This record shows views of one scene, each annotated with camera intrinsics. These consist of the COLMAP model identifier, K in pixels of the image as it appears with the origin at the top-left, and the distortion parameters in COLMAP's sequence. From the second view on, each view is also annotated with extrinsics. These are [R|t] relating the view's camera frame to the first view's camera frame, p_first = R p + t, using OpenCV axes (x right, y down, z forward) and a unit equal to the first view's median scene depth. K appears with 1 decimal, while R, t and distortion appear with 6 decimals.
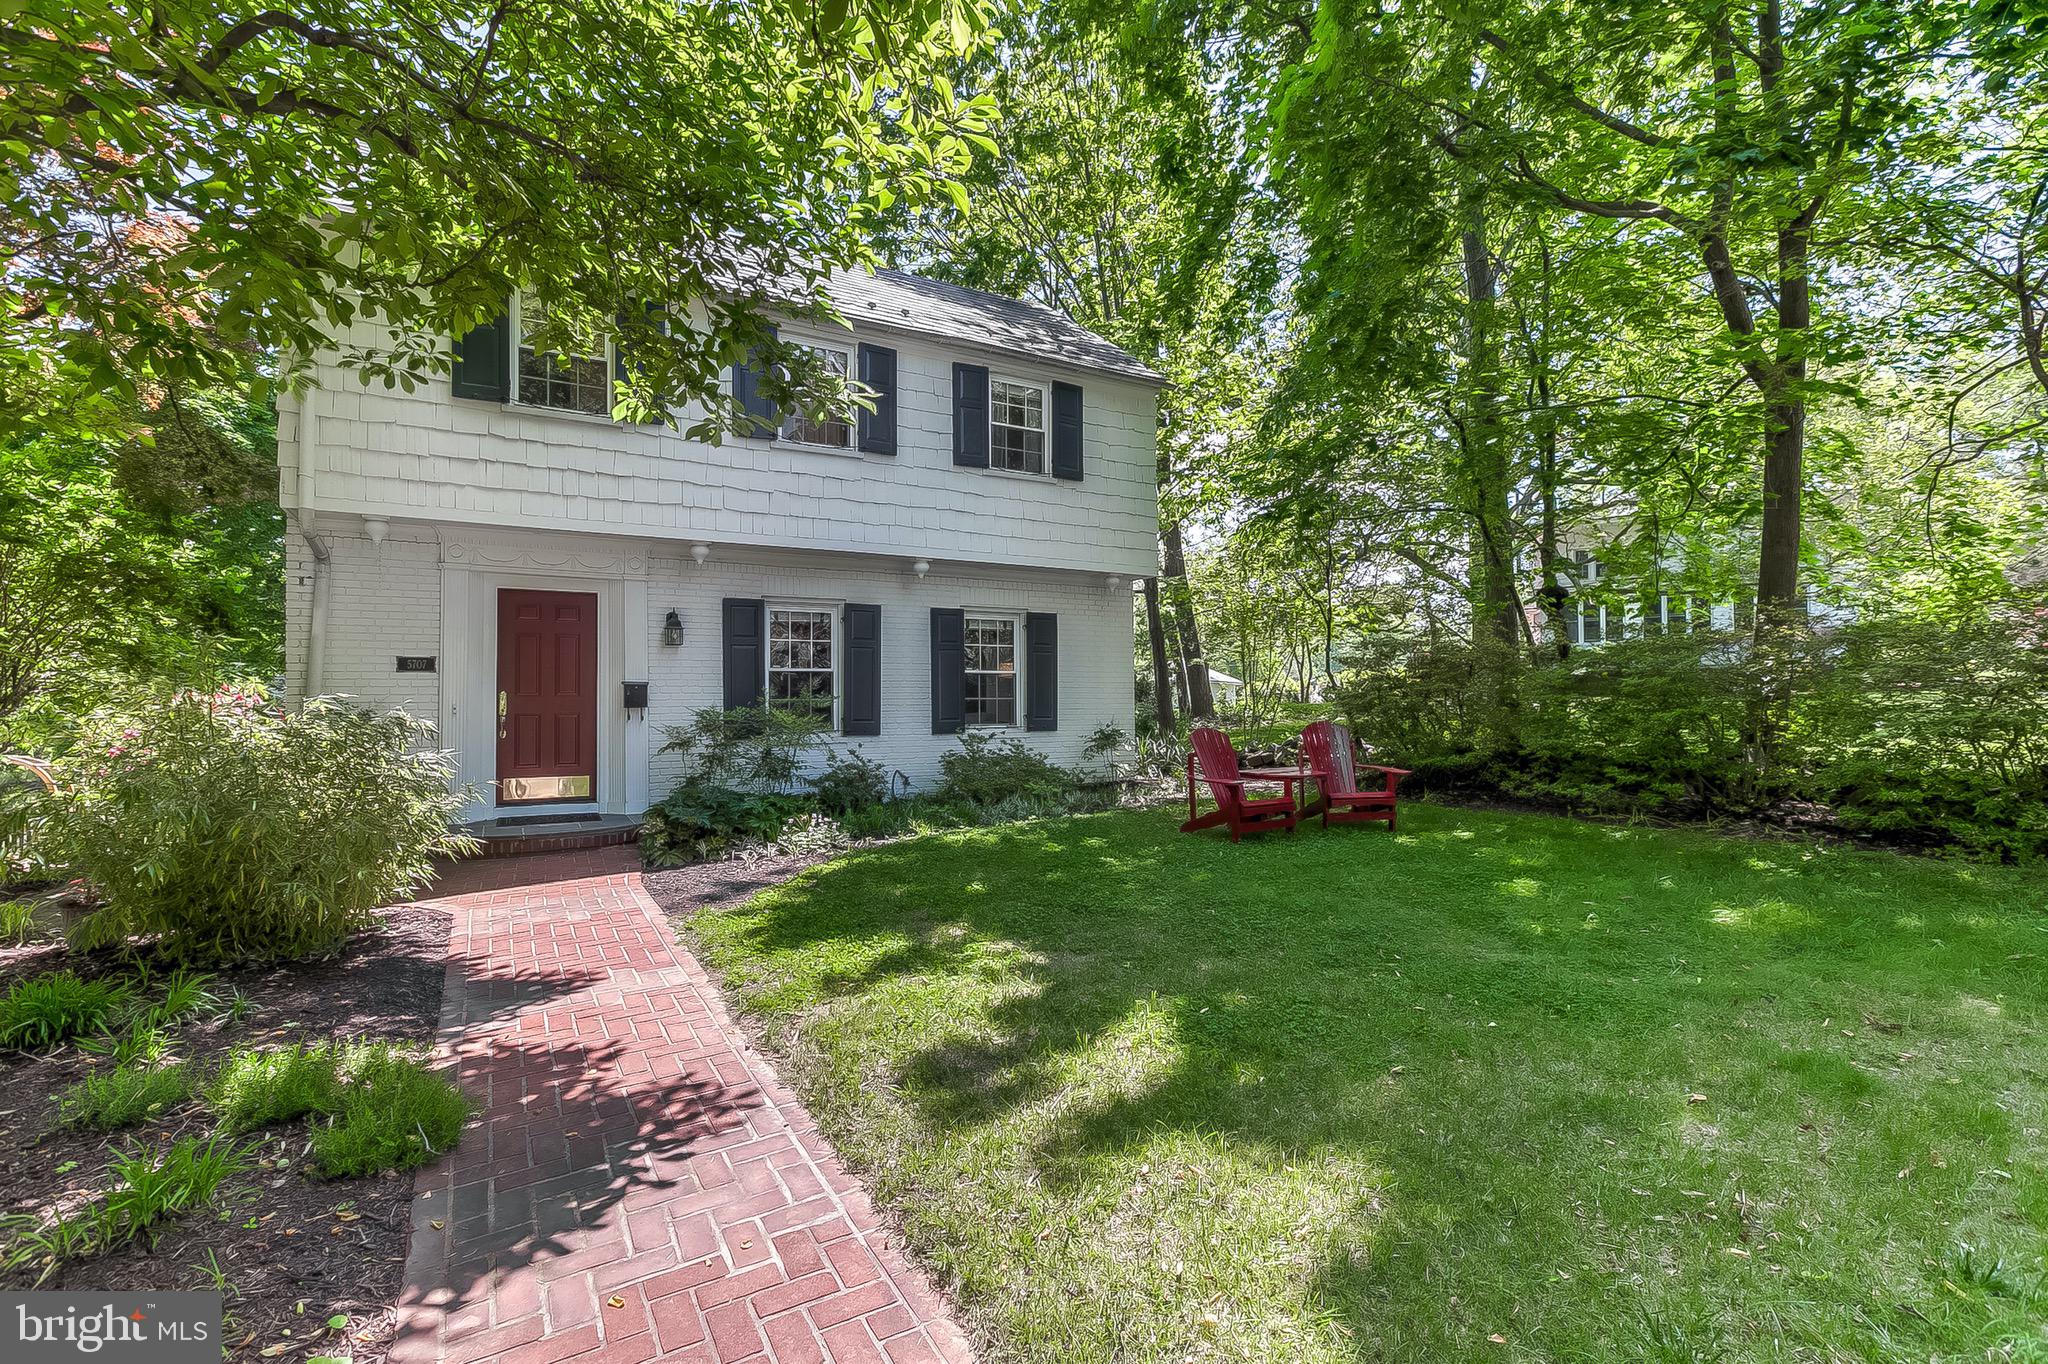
lens RADIAL K [[926.0, 0, 1024.0], [0, 926.0, 682.0], [0, 0, 1]] dist [-0.001333, -0.000025]
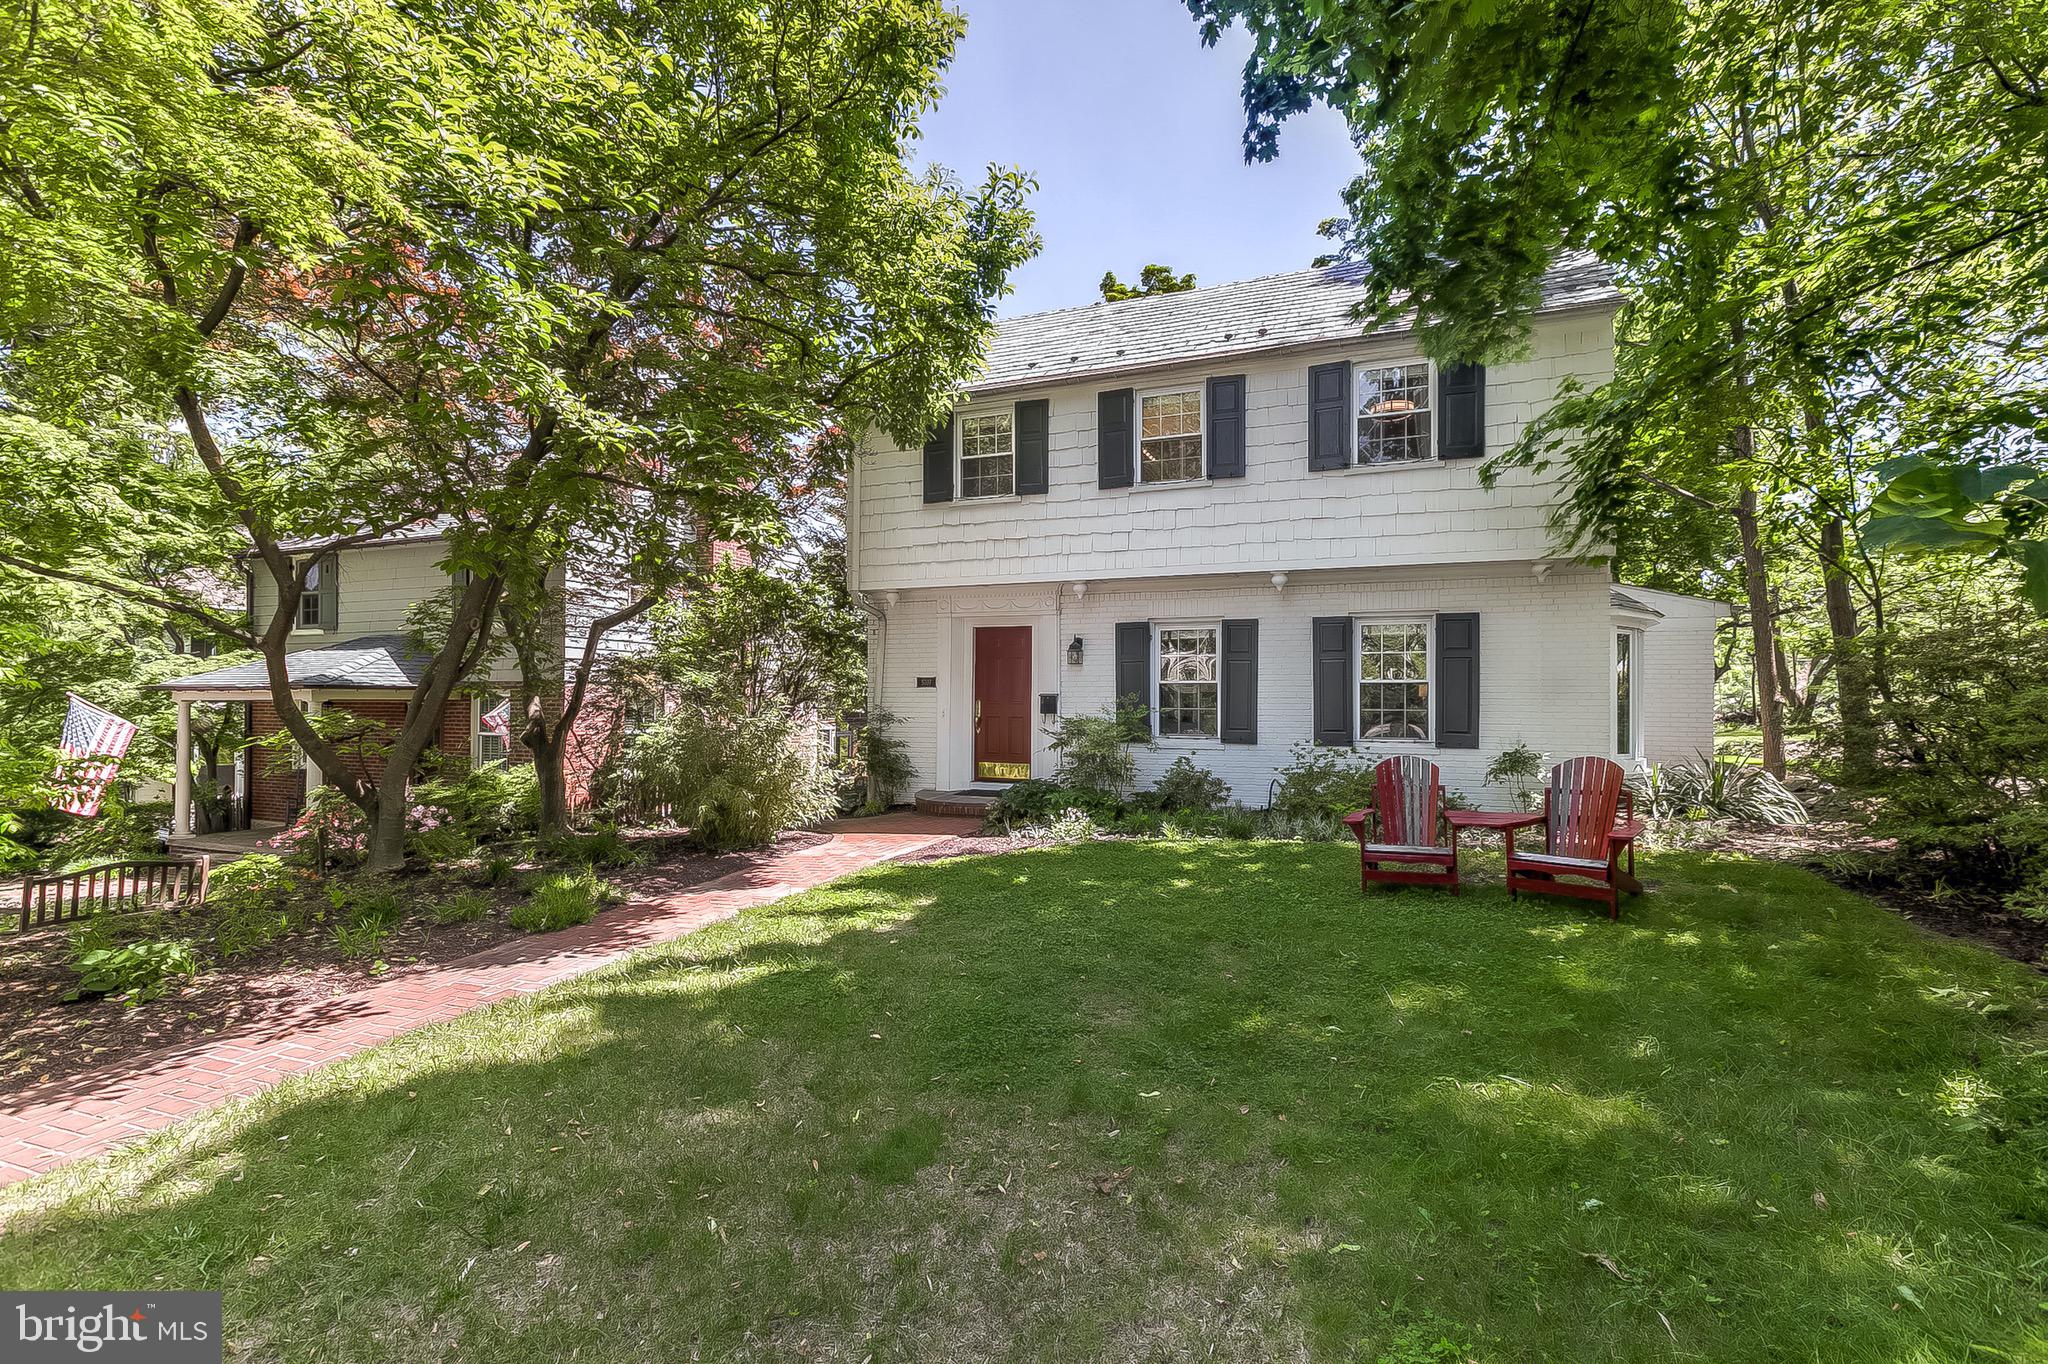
lens RADIAL K [[823.7, 0, 1023.5], [0, 823.7, 726.7], [0, 0, 1]] dist [-0.066119, -0.000019]
pose [[0.631795, 0.025012, -0.774732, 0.466843], [0.002951, 0.999394, 0.034672, 0.006894], [0.775130, -0.024192, 0.631338, 0.245128]]
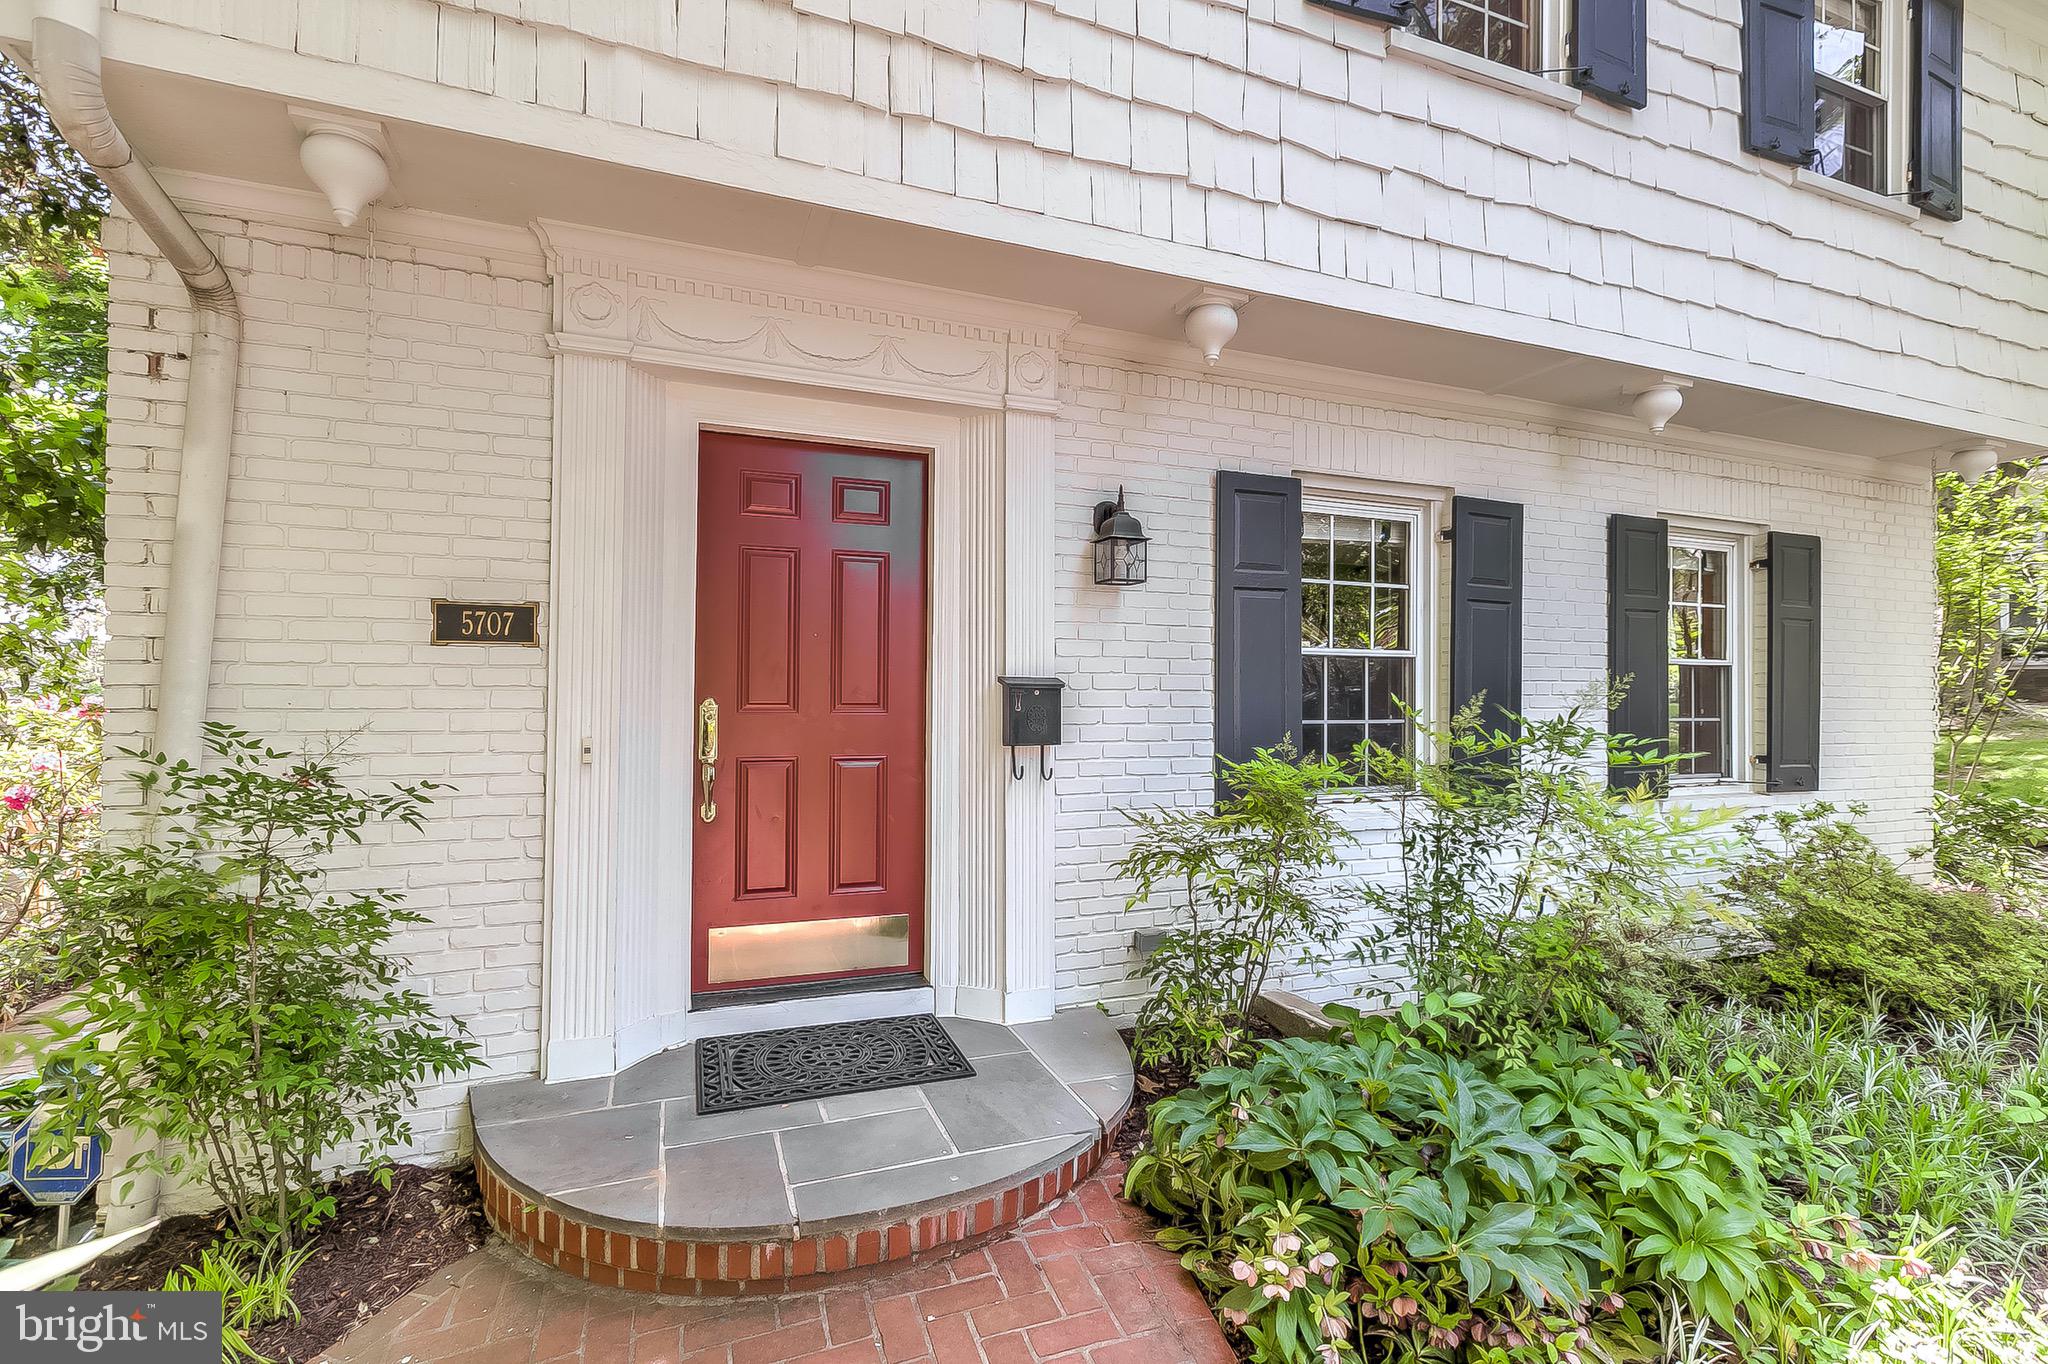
lens RADIAL K [[926.0, 0, 1024.0], [0, 926.0, 682.0], [0, 0, 1]] dist [-0.001333, -0.000025]
pose [[0.989408, 0.006706, -0.145003, -0.375950], [-0.006637, 0.999978, 0.000963, 0.001600], [0.145006, 0.000010, 0.989431, 0.635429]]
